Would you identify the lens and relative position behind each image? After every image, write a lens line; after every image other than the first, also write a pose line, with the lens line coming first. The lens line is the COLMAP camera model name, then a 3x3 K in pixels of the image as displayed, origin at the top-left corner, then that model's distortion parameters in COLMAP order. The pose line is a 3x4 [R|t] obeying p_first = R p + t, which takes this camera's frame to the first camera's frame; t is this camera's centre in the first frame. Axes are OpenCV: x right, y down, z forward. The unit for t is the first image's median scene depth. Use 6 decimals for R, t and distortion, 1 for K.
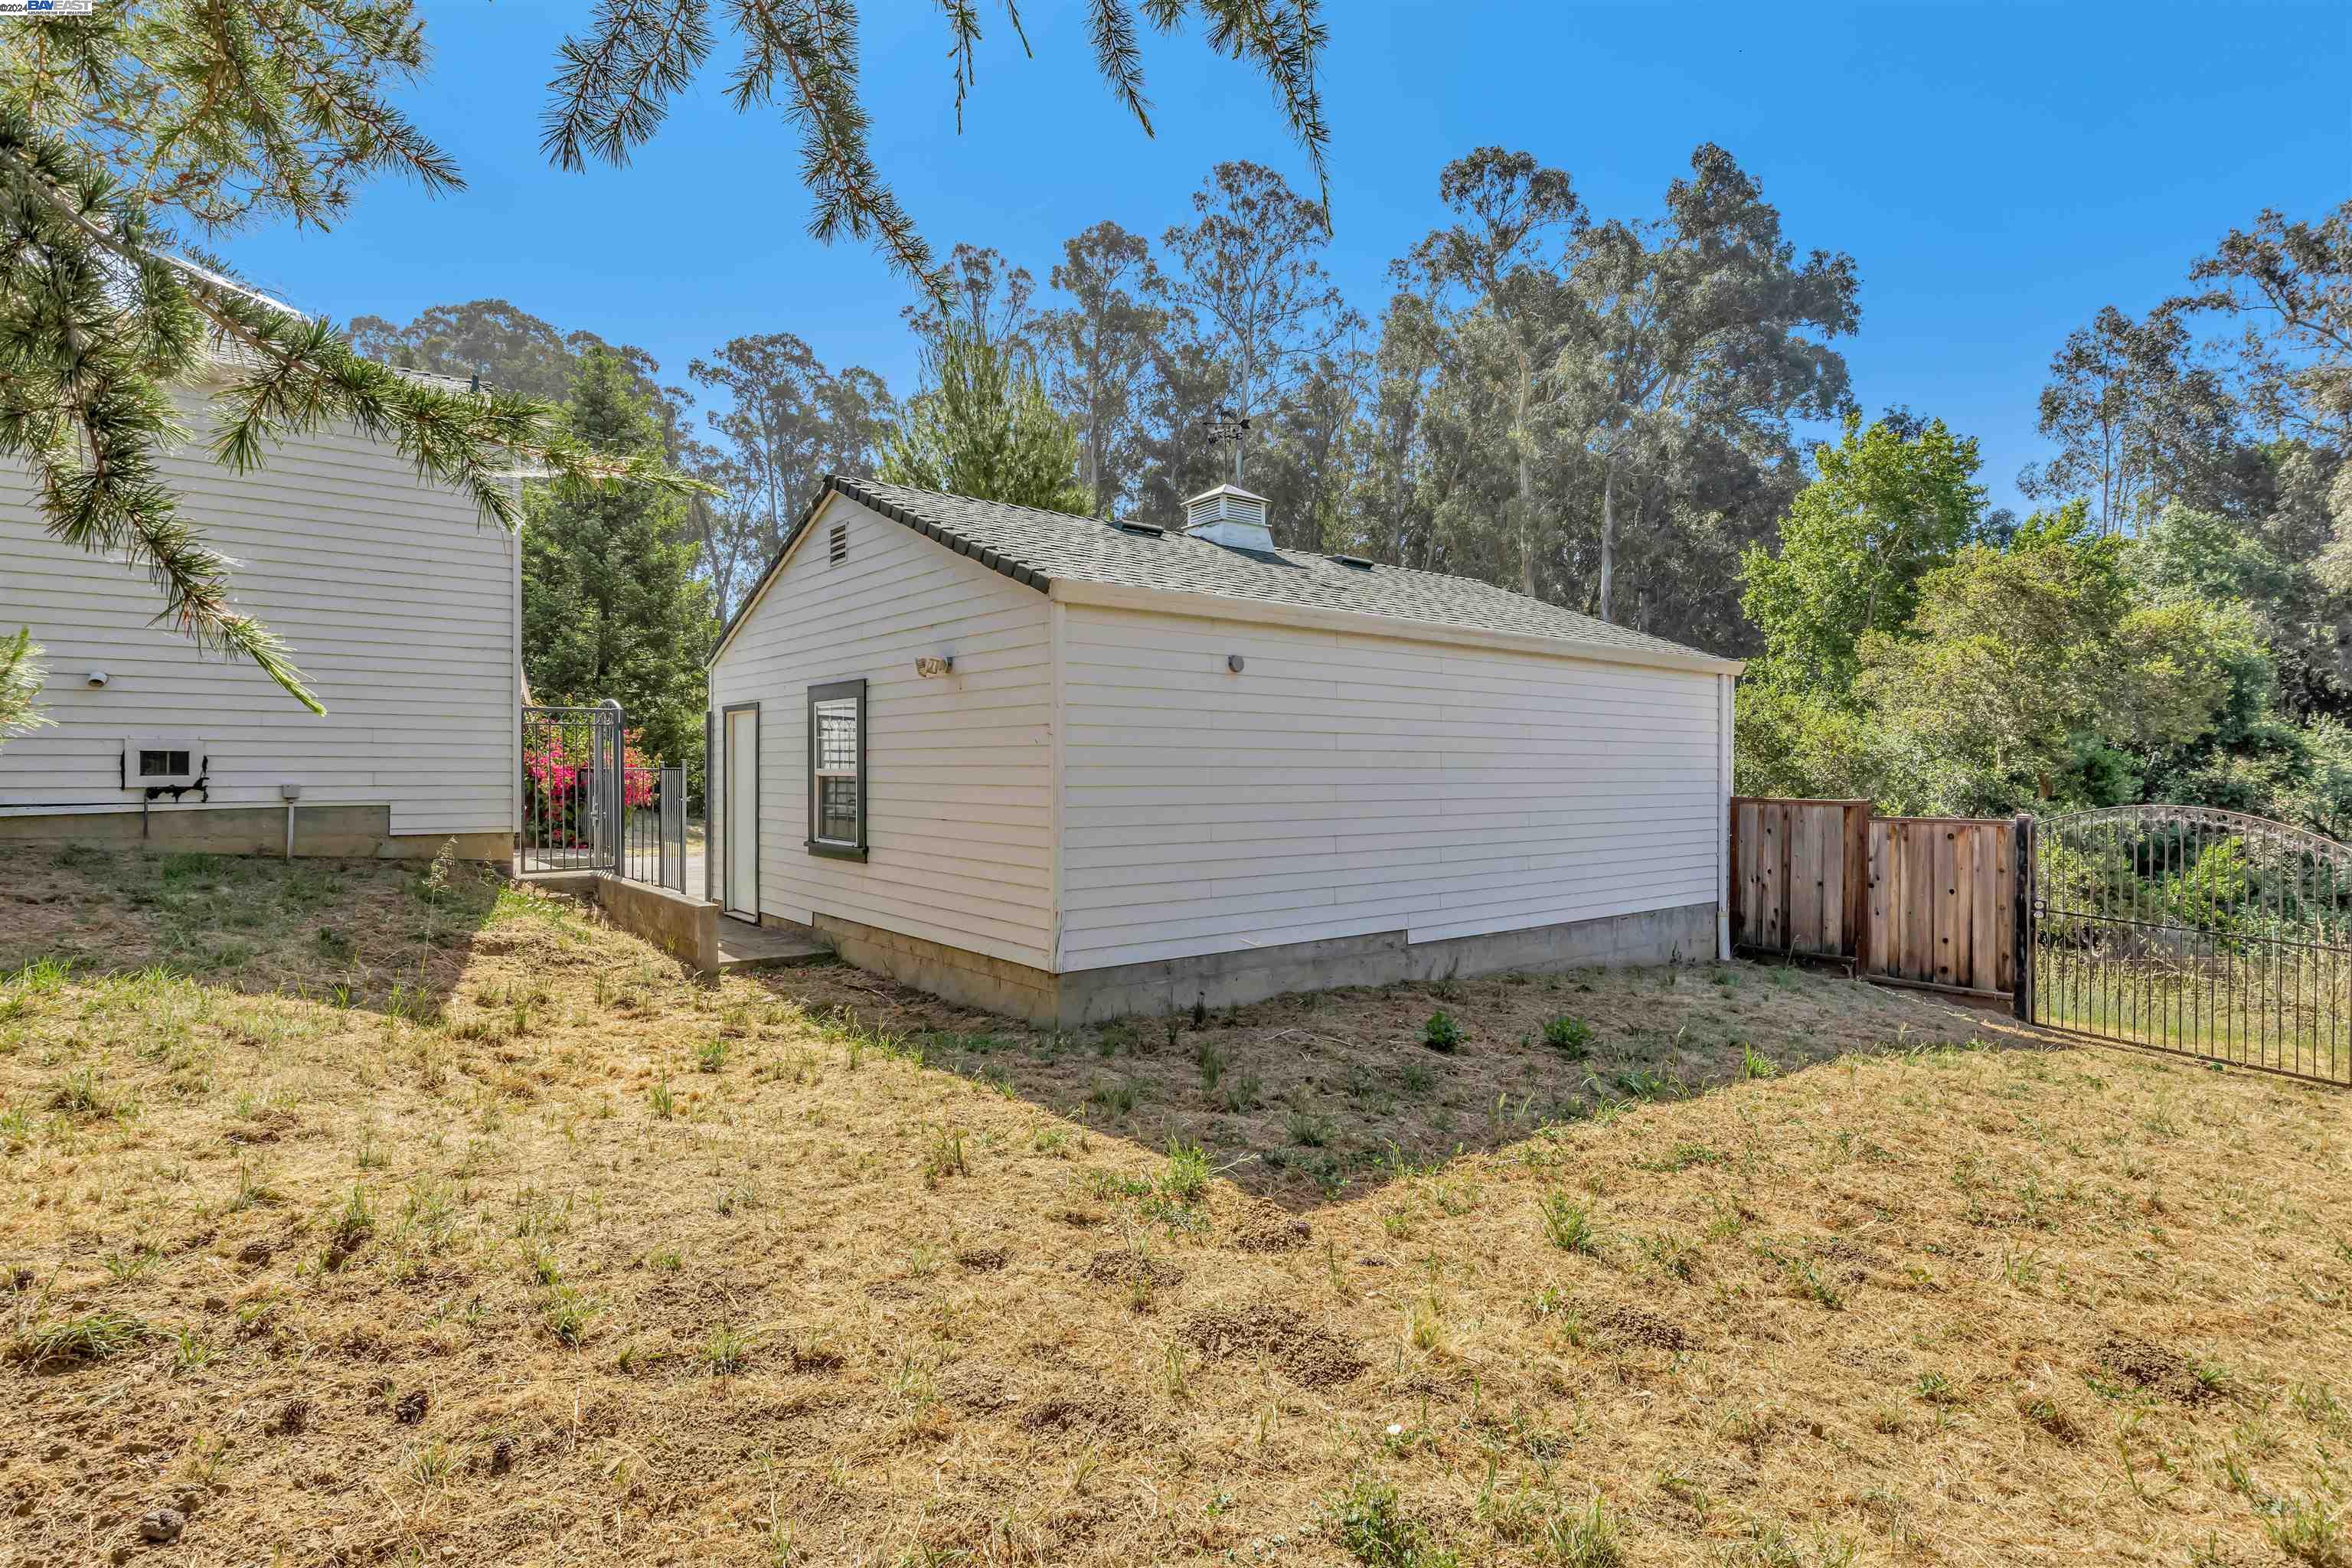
lens RADIAL K [[1193.6, 0, 1173.8], [0, 1193.6, 763.2], [0, 0, 1]] dist [-0.008513, -0.000354]
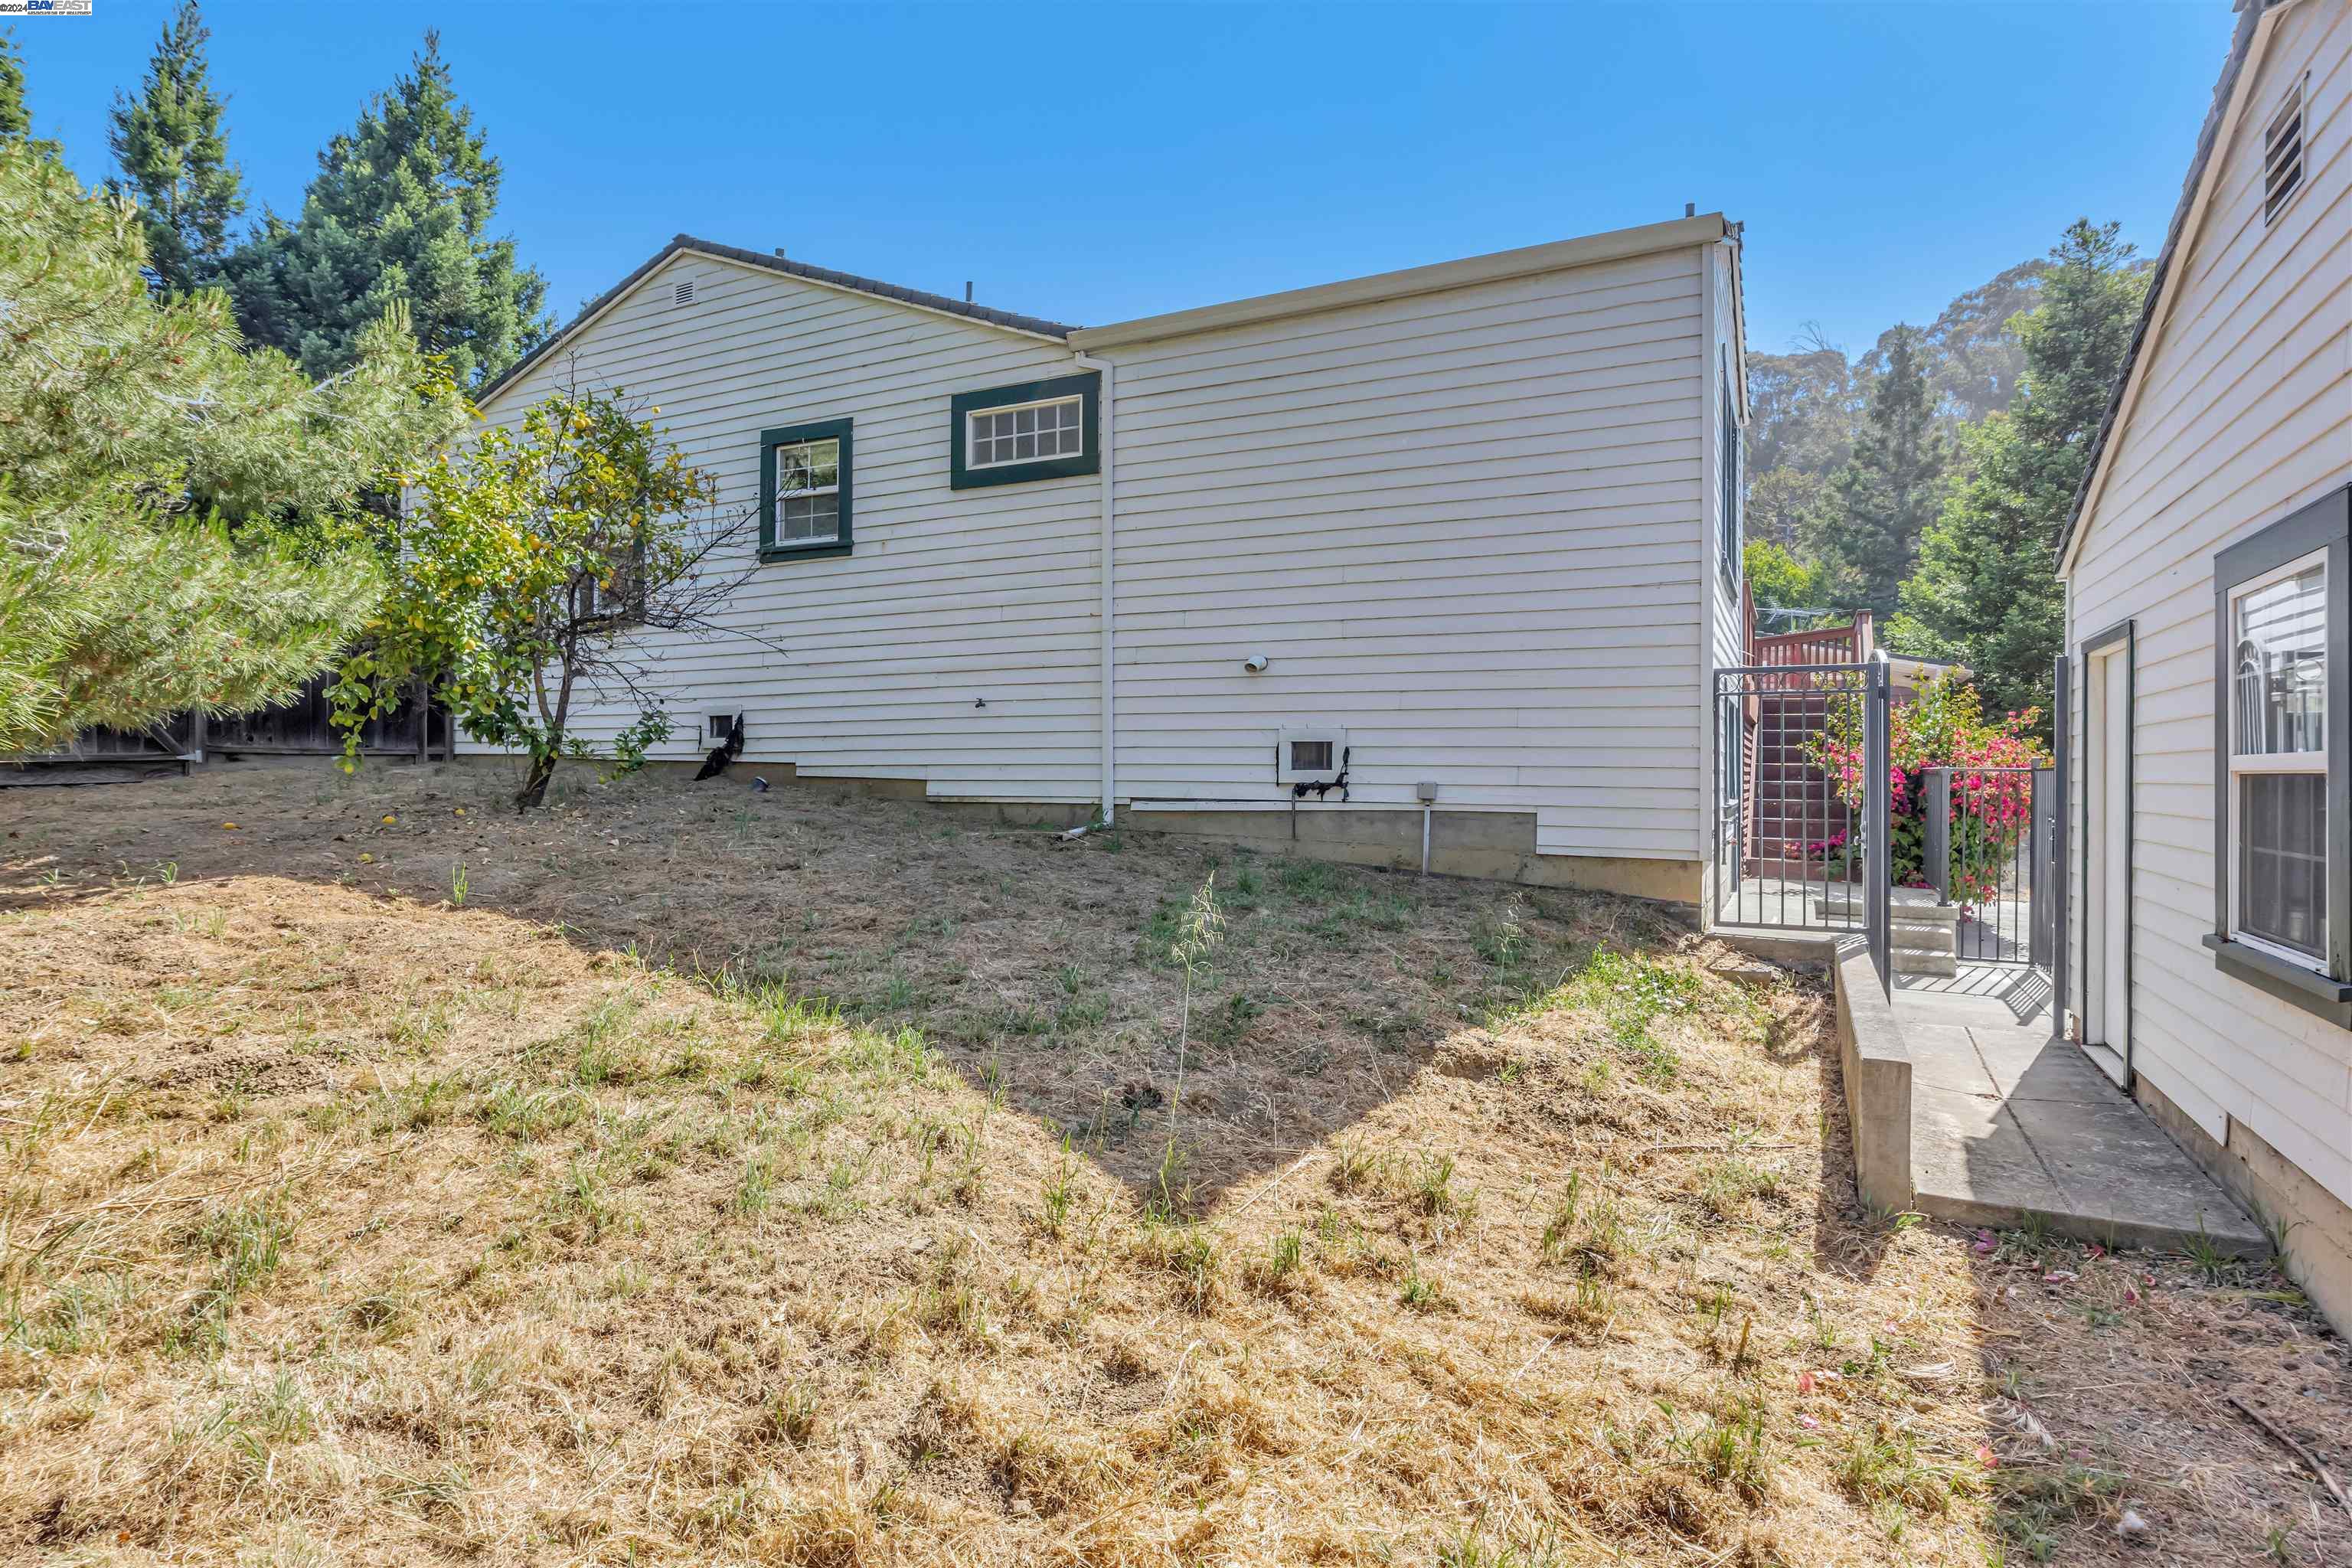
lens RADIAL K [[1190.1, 0, 1189.2], [0, 1190.1, 760.9], [0, 0, 1]] dist [-0.000445, 0.000382]
pose [[0.409338, -0.006764, -0.912358, -0.083511], [-0.004500, 0.999945, -0.009432, 0.011943], [0.912372, 0.007967, 0.409285, 0.537623]]
